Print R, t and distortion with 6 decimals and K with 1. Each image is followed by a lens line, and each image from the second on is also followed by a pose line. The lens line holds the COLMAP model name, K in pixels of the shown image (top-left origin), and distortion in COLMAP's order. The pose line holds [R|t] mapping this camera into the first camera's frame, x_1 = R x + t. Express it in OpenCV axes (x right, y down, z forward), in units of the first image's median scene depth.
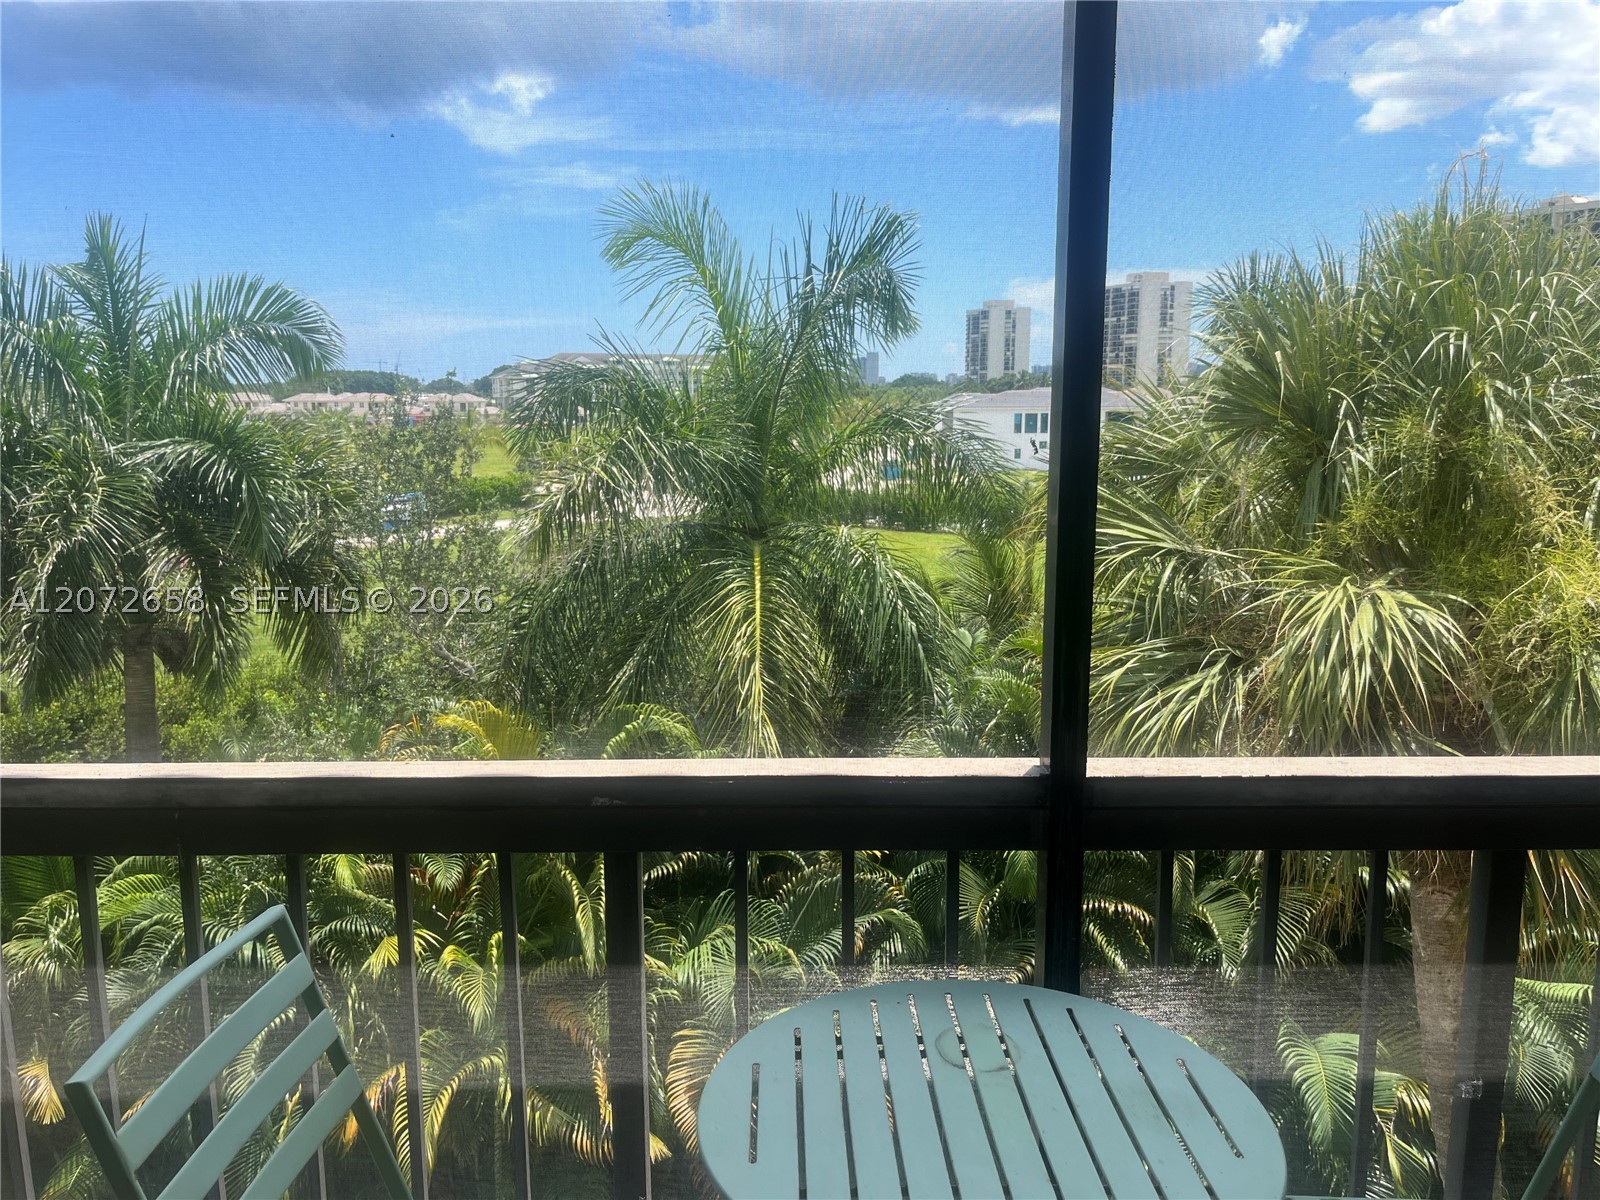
lens RADIAL K [[1195.2, 0, 799.6], [0, 1195.2, 605.9], [0, 0, 1]] dist [0.015481, -0.022124]
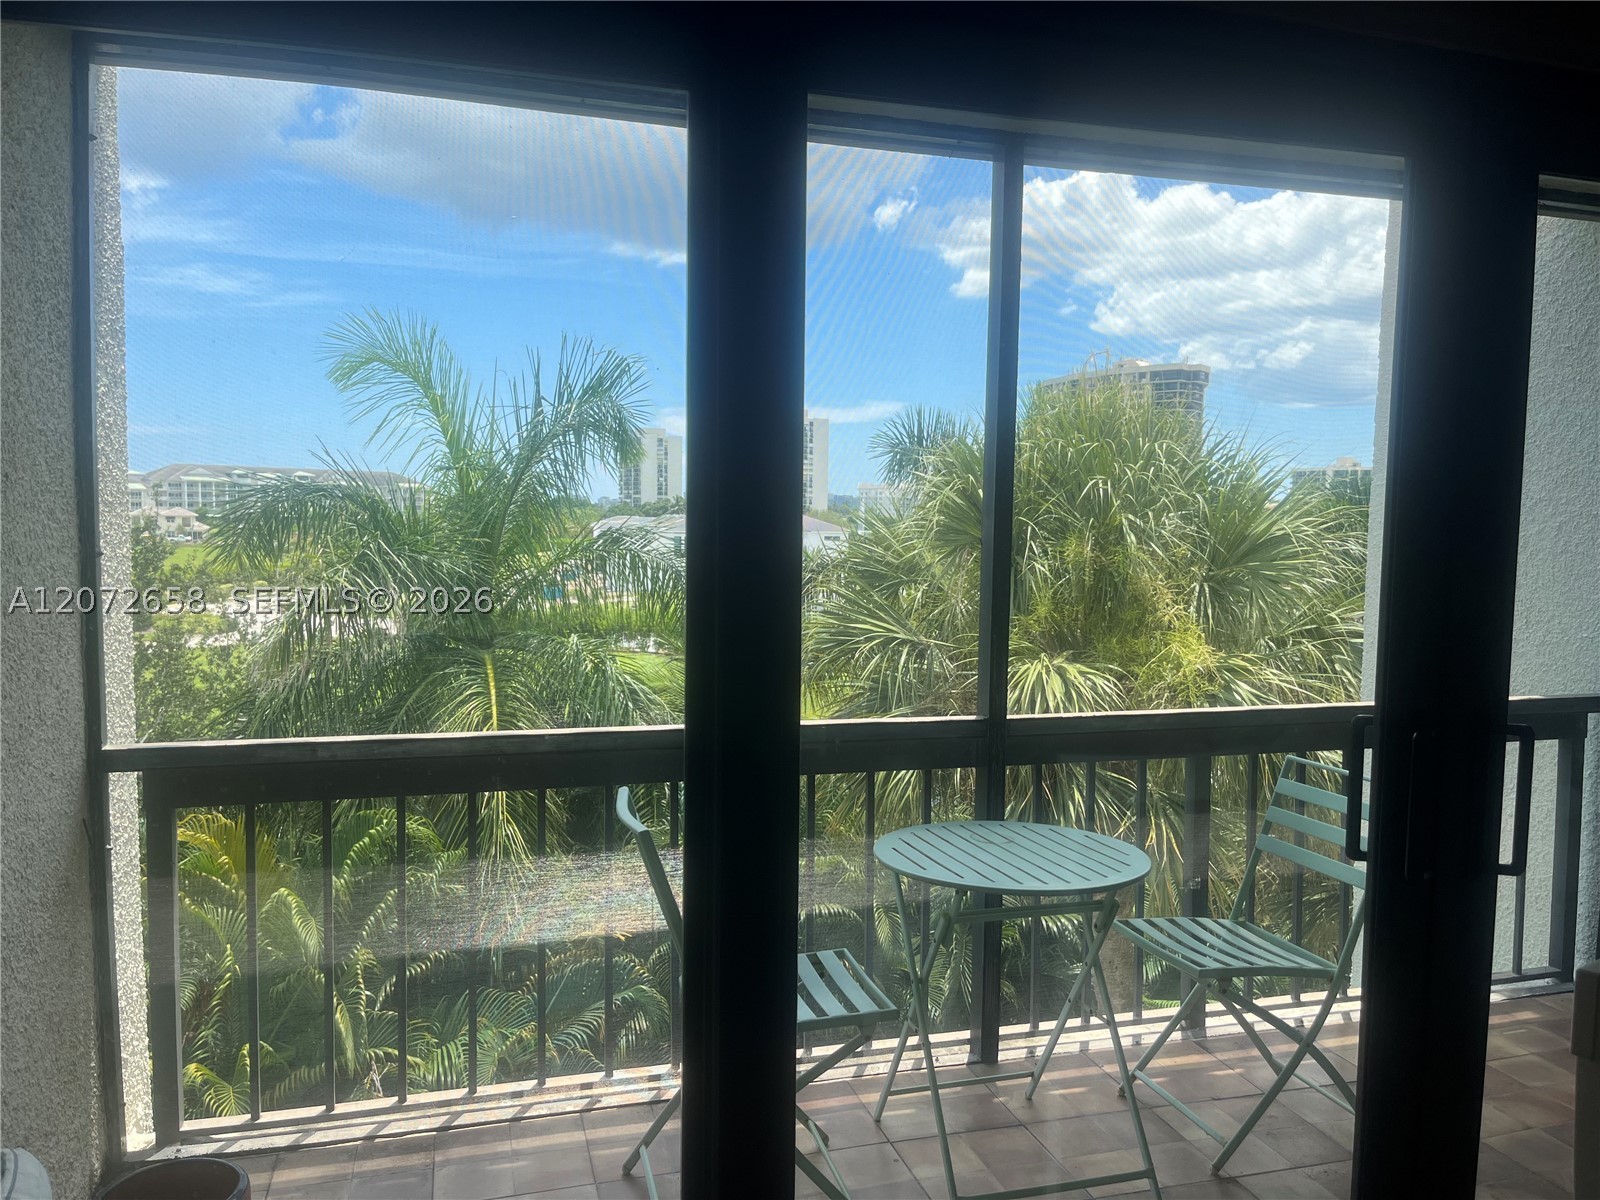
lens RADIAL K [[1195.2, 0, 799.7], [0, 1195.2, 596.2], [0, 0, 1]] dist [0.015481, -0.022124]
pose [[0.958583, 0.001903, 0.284808, -0.085481], [0.029193, 0.994054, -0.104898, 0.019901], [-0.283314, 0.108868, 0.952828, -0.099380]]
